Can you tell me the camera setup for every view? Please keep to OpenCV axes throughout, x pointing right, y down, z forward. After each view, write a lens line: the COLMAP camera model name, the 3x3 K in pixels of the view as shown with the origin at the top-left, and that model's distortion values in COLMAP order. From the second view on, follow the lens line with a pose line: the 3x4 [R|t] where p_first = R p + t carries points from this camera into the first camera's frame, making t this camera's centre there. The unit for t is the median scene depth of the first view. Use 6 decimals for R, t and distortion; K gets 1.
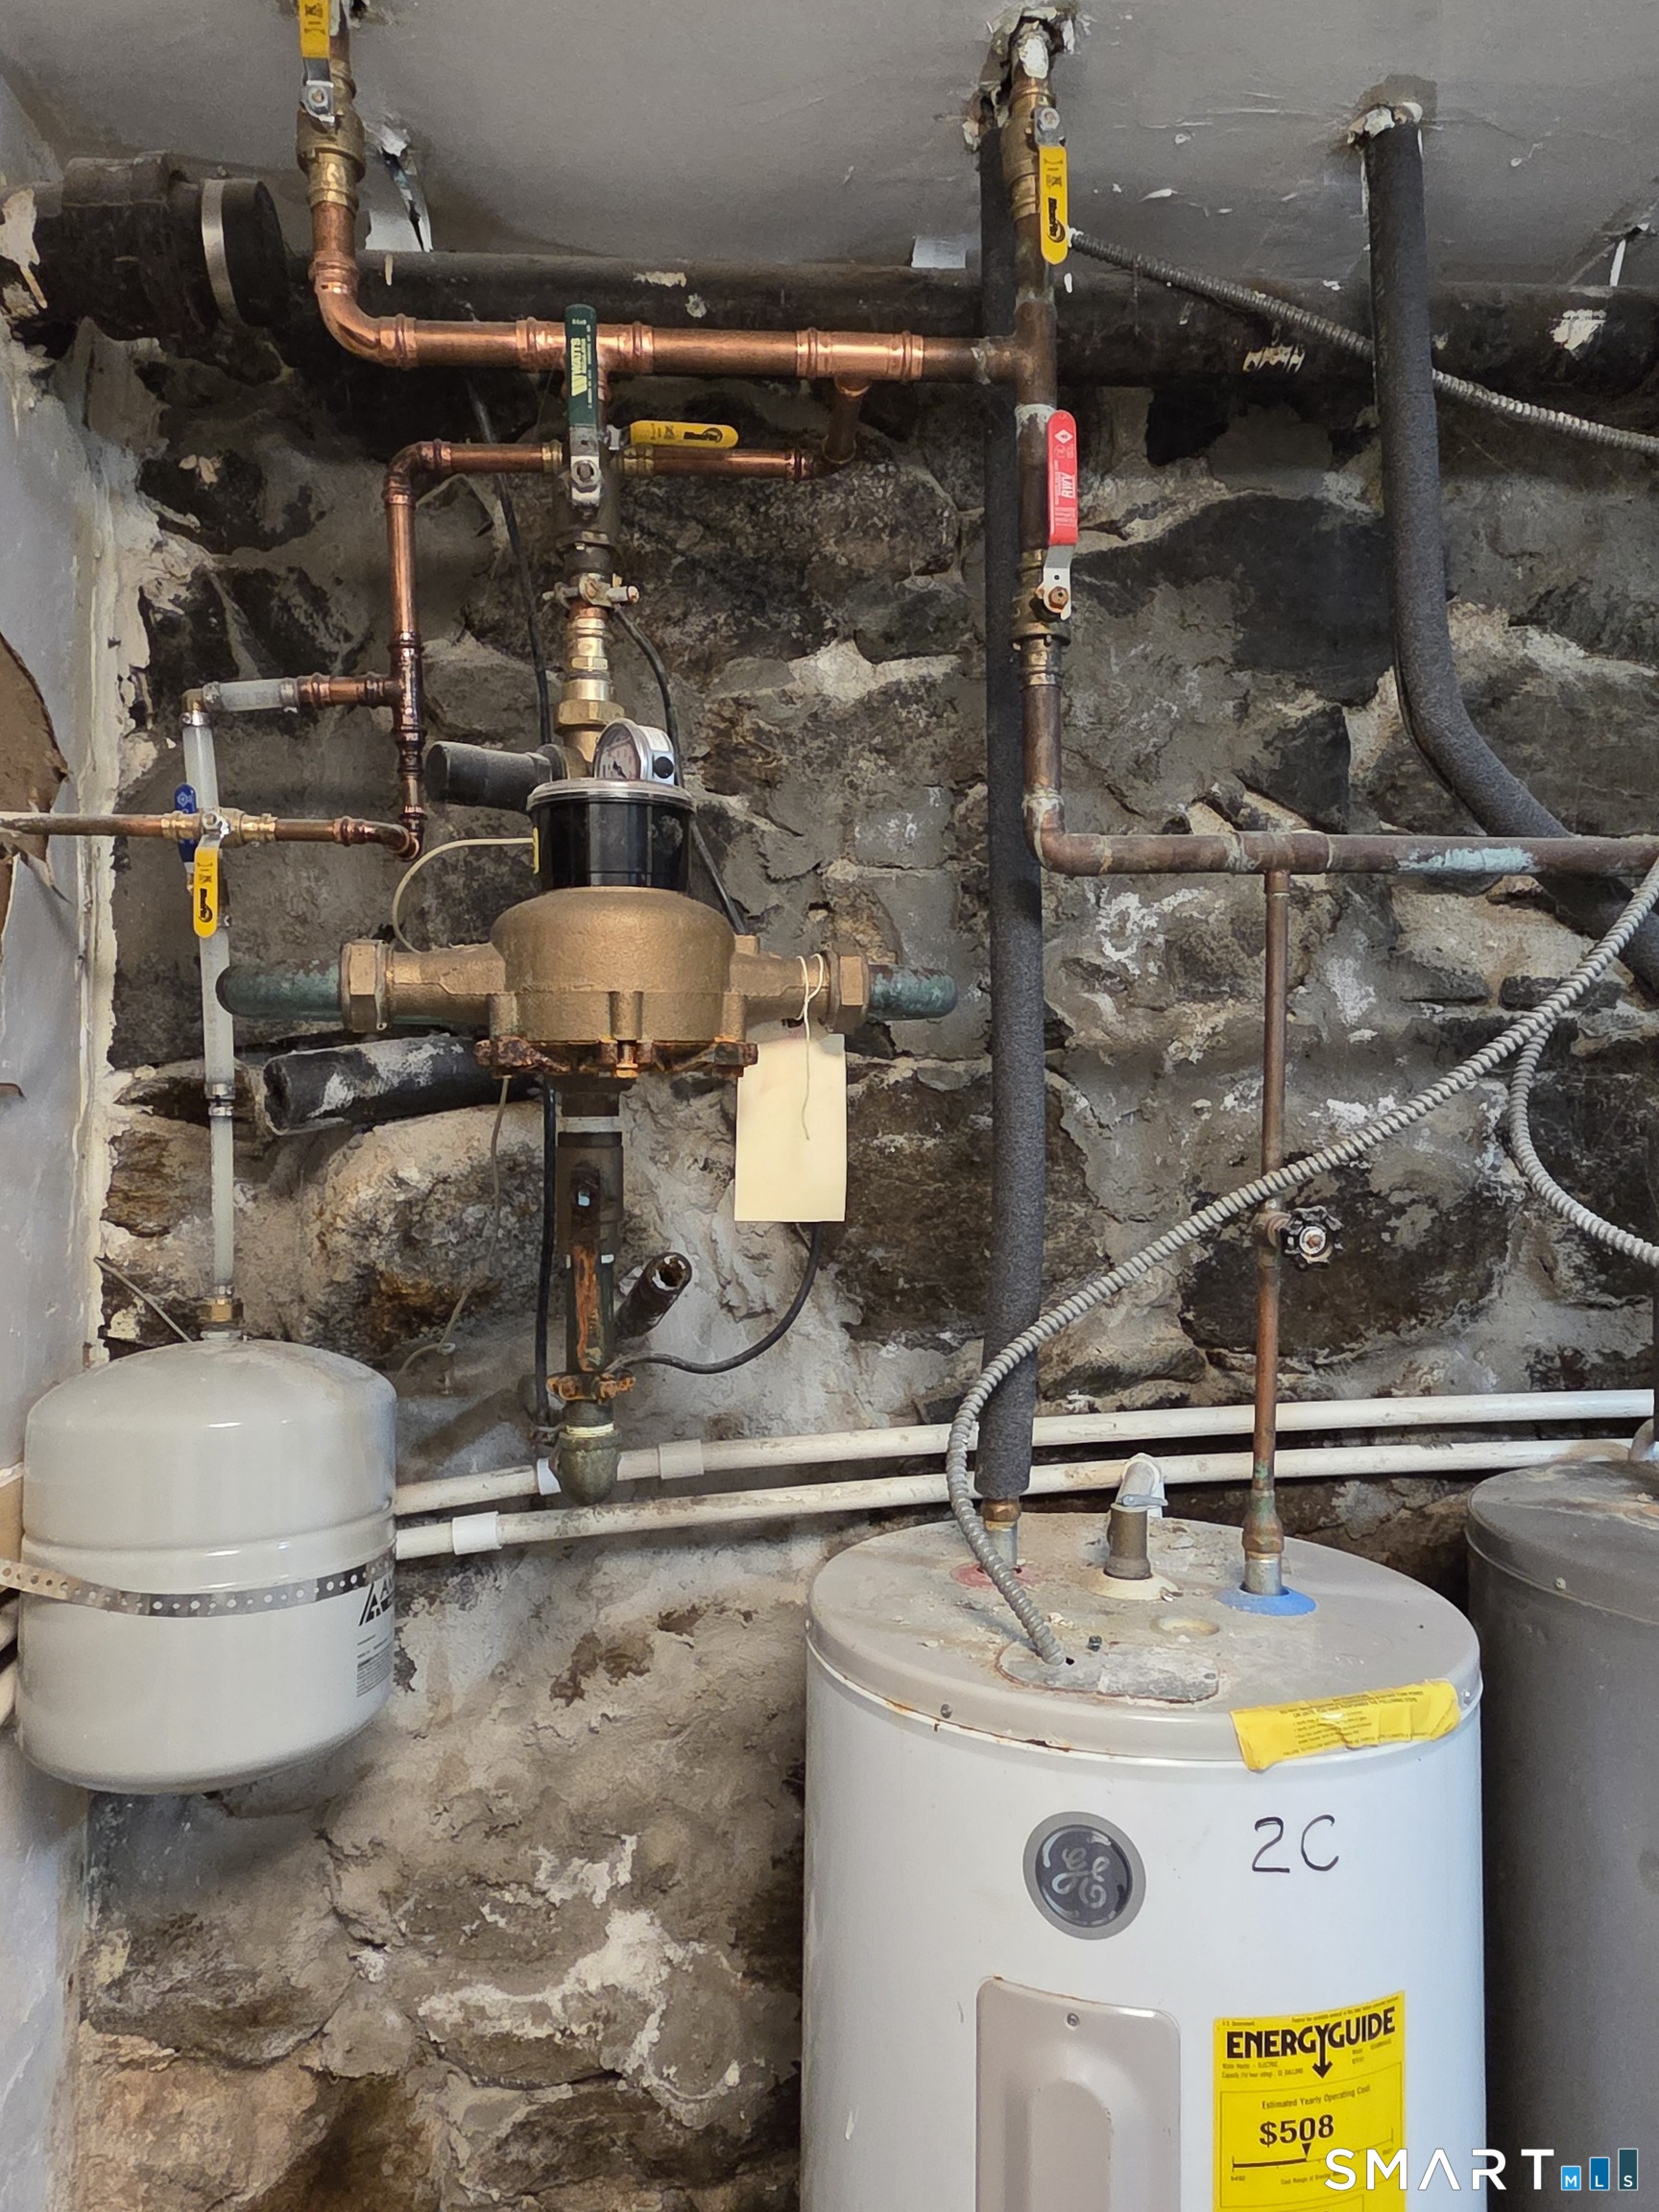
lens RADIAL K [[1416.5, 0, 828.8], [0, 1416.5, 1111.4], [0, 0, 1]] dist [0.004248, 0.002924]
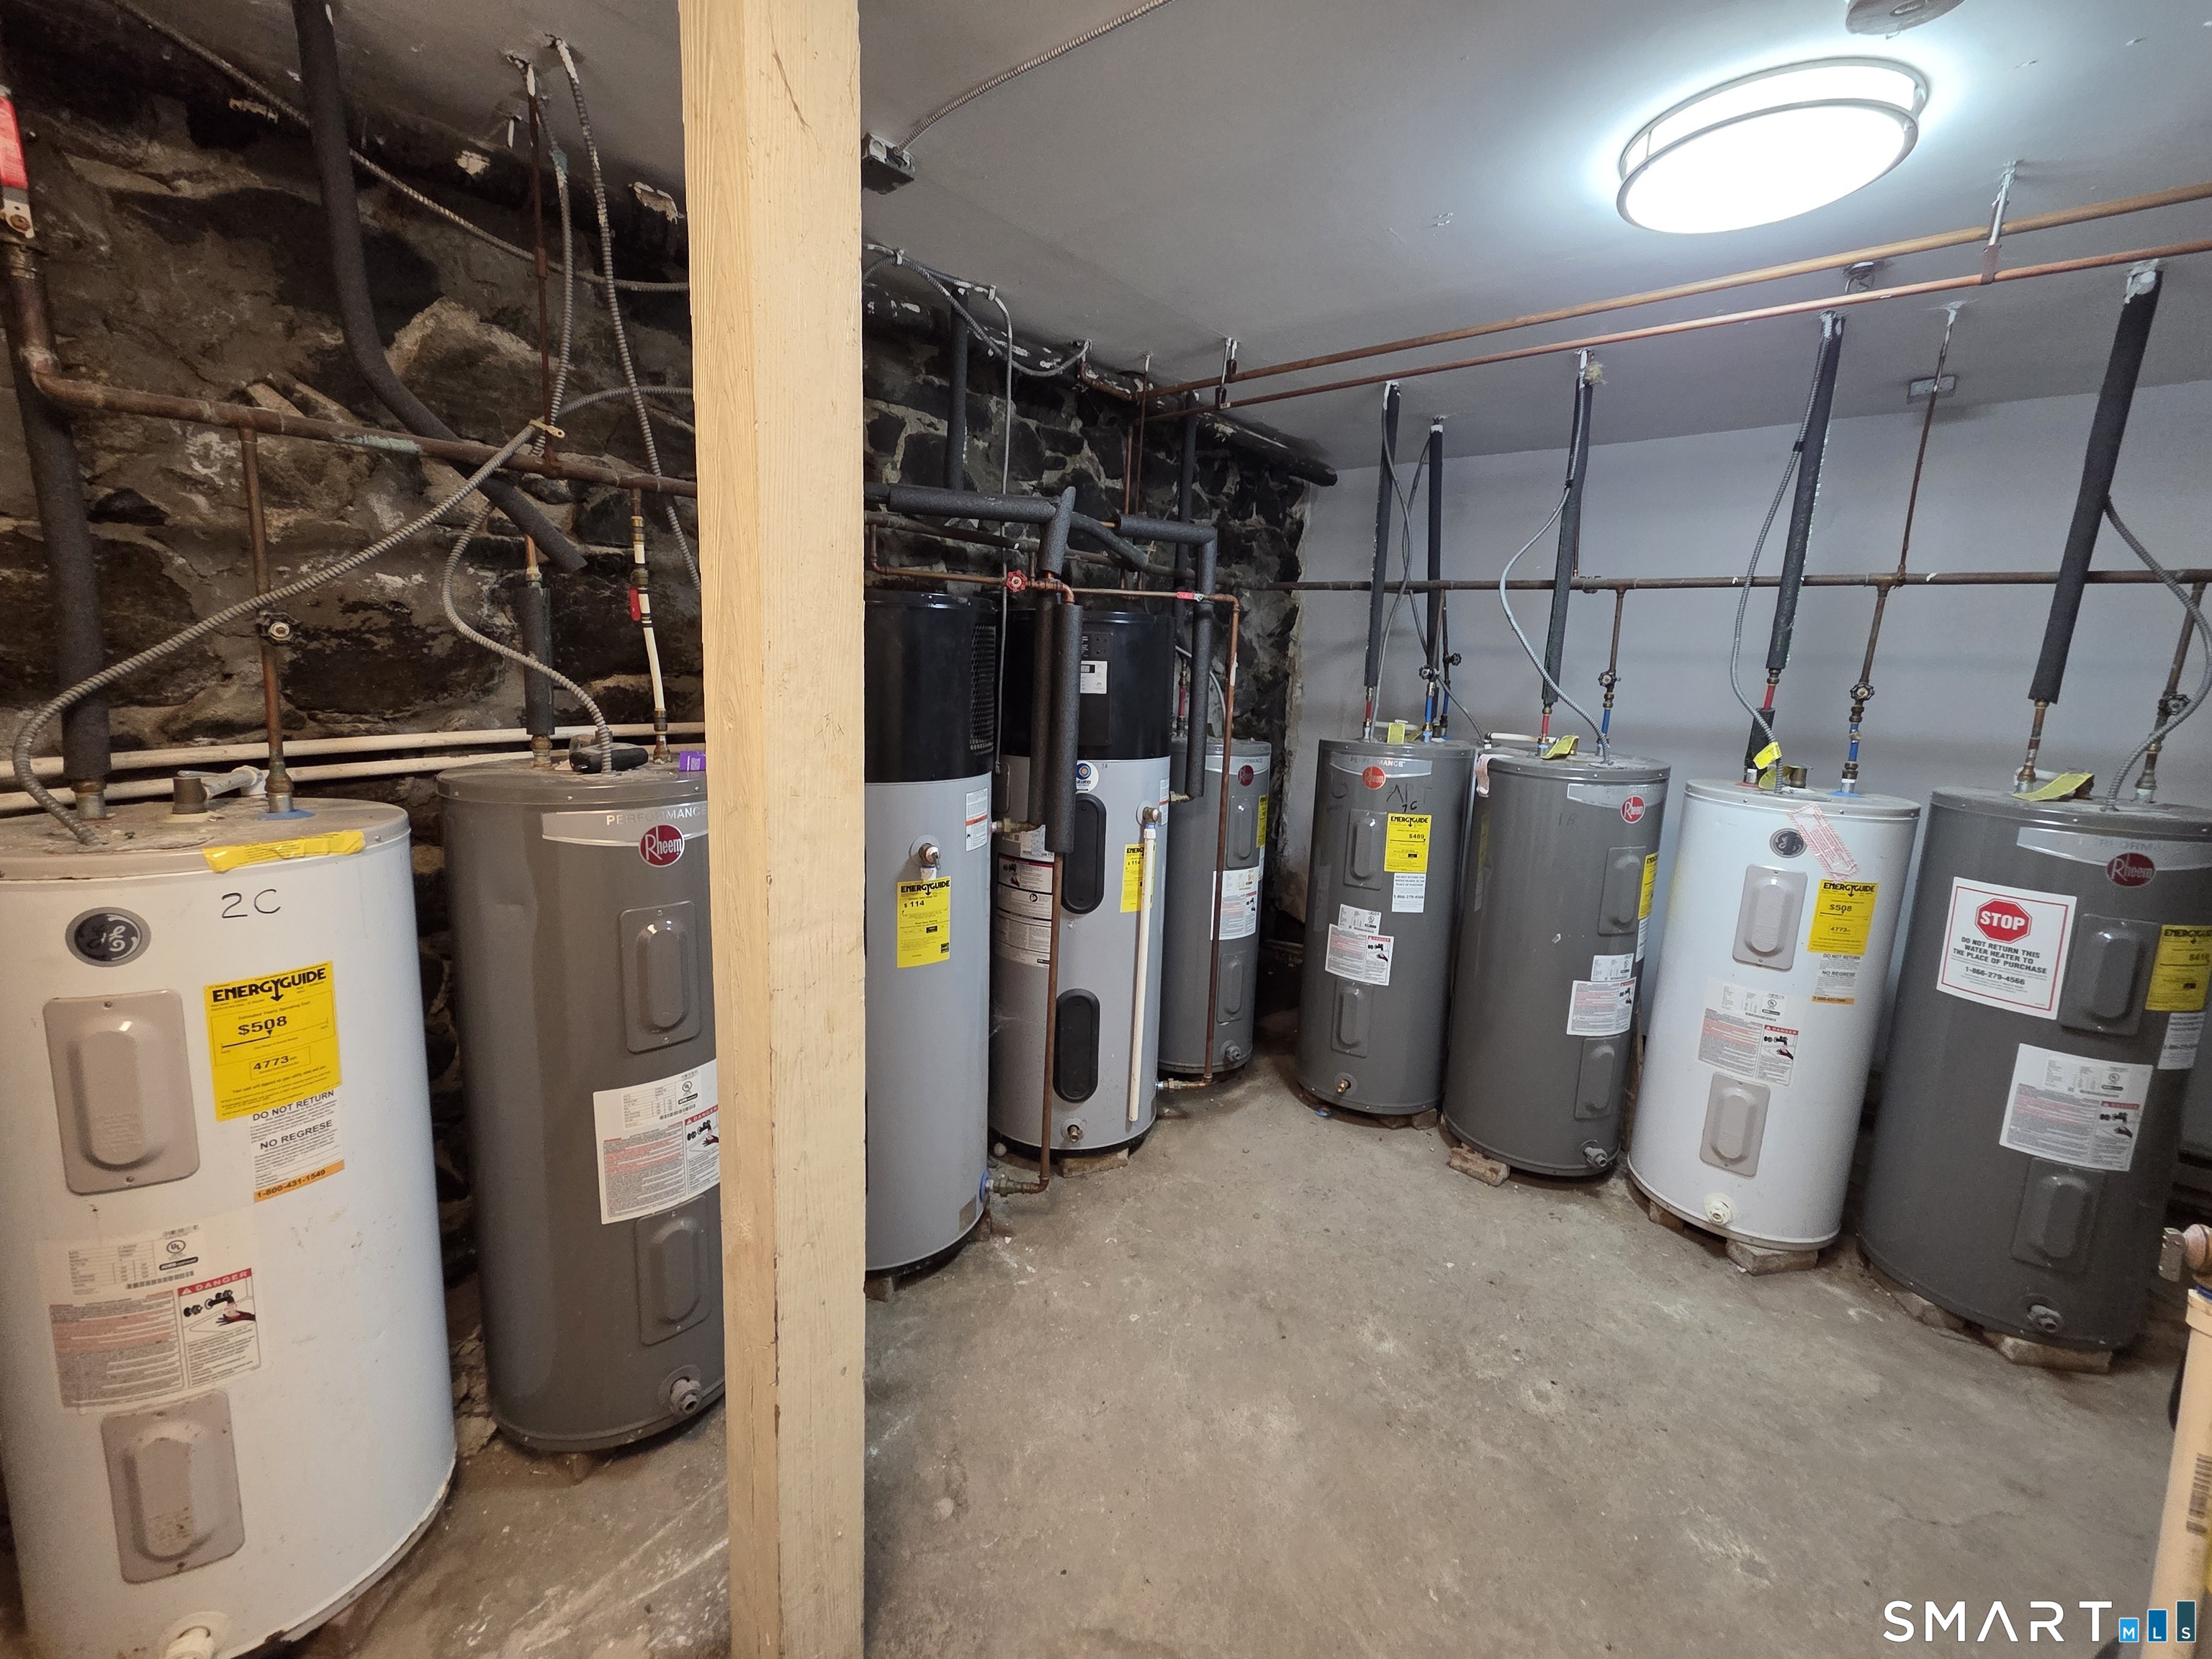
lens RADIAL K [[890.9, 0, 1108.1], [0, 890.9, 814.3], [0, 0, 1]] dist [0.001994, 0.000494]
pose [[0.729875, -0.092486, 0.677295, 0.231569], [-0.039841, 0.983365, 0.177214, 0.056158], [-0.682419, -0.156329, 0.714049, -0.517920]]
